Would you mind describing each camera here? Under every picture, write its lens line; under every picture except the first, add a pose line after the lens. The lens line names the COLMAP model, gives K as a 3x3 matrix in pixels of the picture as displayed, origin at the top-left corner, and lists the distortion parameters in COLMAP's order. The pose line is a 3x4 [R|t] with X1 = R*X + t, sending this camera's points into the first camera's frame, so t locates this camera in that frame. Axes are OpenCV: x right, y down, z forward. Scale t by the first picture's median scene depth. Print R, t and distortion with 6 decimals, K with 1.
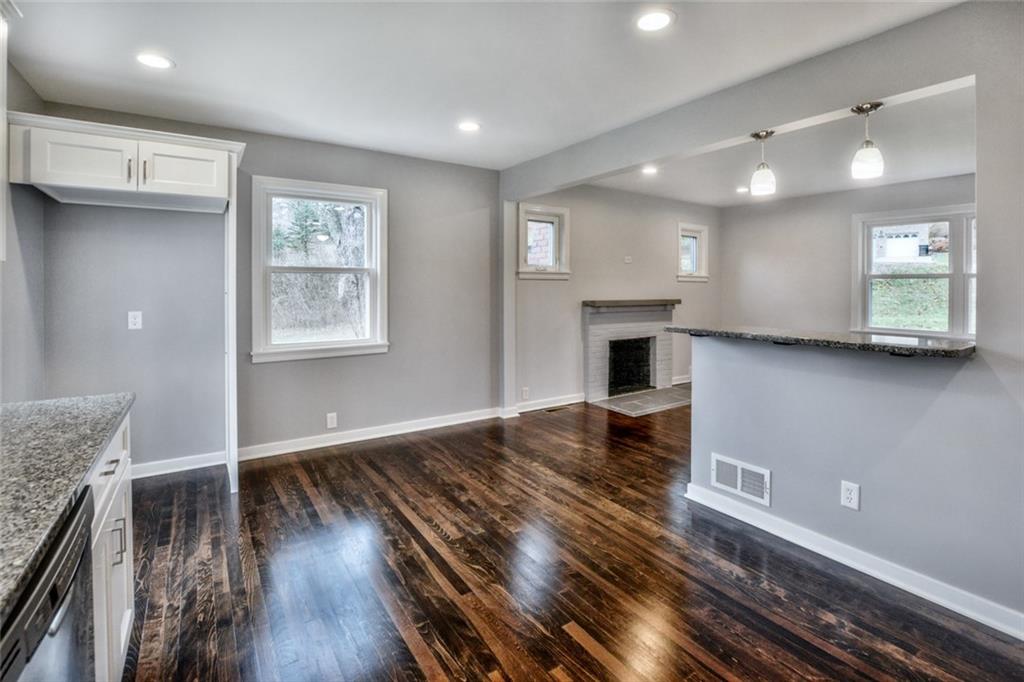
lens RADIAL K [[483.1, 0, 516.2], [0, 483.1, 298.3], [0, 0, 1]] dist [-0.023615, -0.000112]
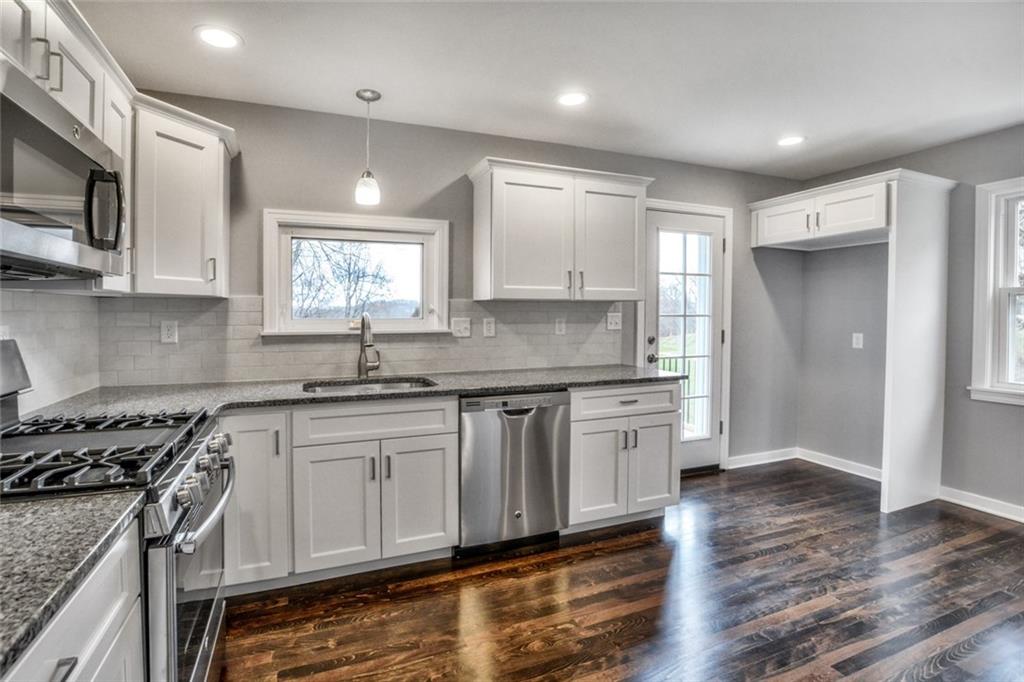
lens RADIAL K [[467.1, 0, 485.5], [0, 467.1, 321.7], [0, 0, 1]] dist [-0.025417, 0.000162]
pose [[-0.221262, 0.019065, -0.975028, 0.467379], [-0.019115, 0.999532, 0.023882, -0.008927], [0.975027, 0.023922, -0.220794, 0.314972]]
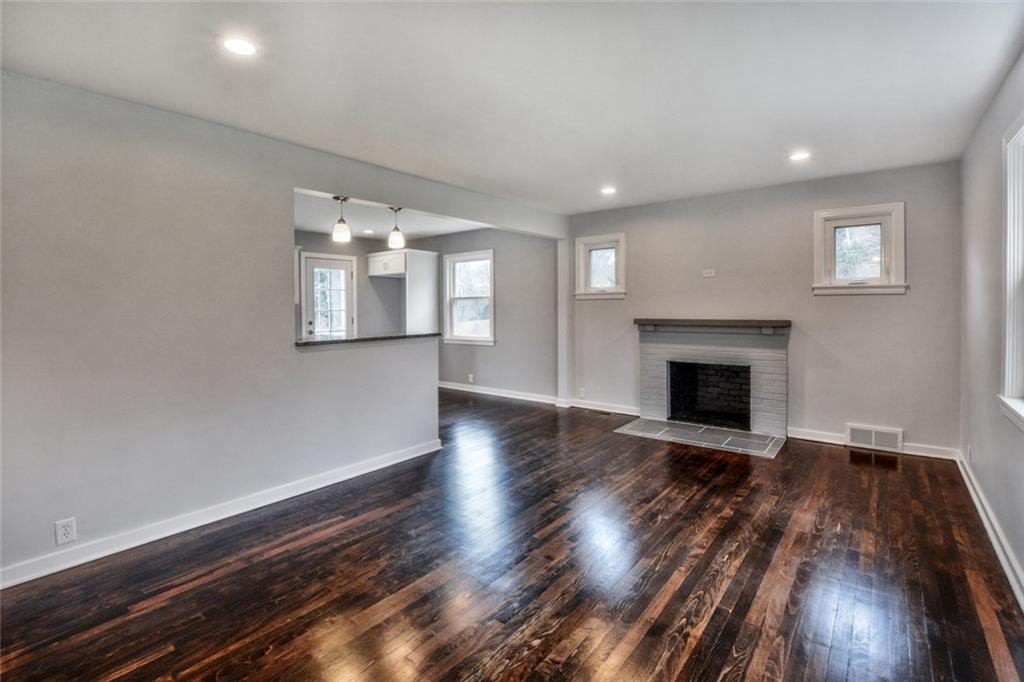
lens RADIAL K [[467.1, 0, 485.5], [0, 467.1, 321.7], [0, 0, 1]] dist [-0.025417, 0.000162]
pose [[0.267412, 0.026360, -0.963222, 1.536543], [-0.010192, 0.999647, 0.024528, -0.014341], [0.963528, 0.003258, 0.267587, 0.630877]]
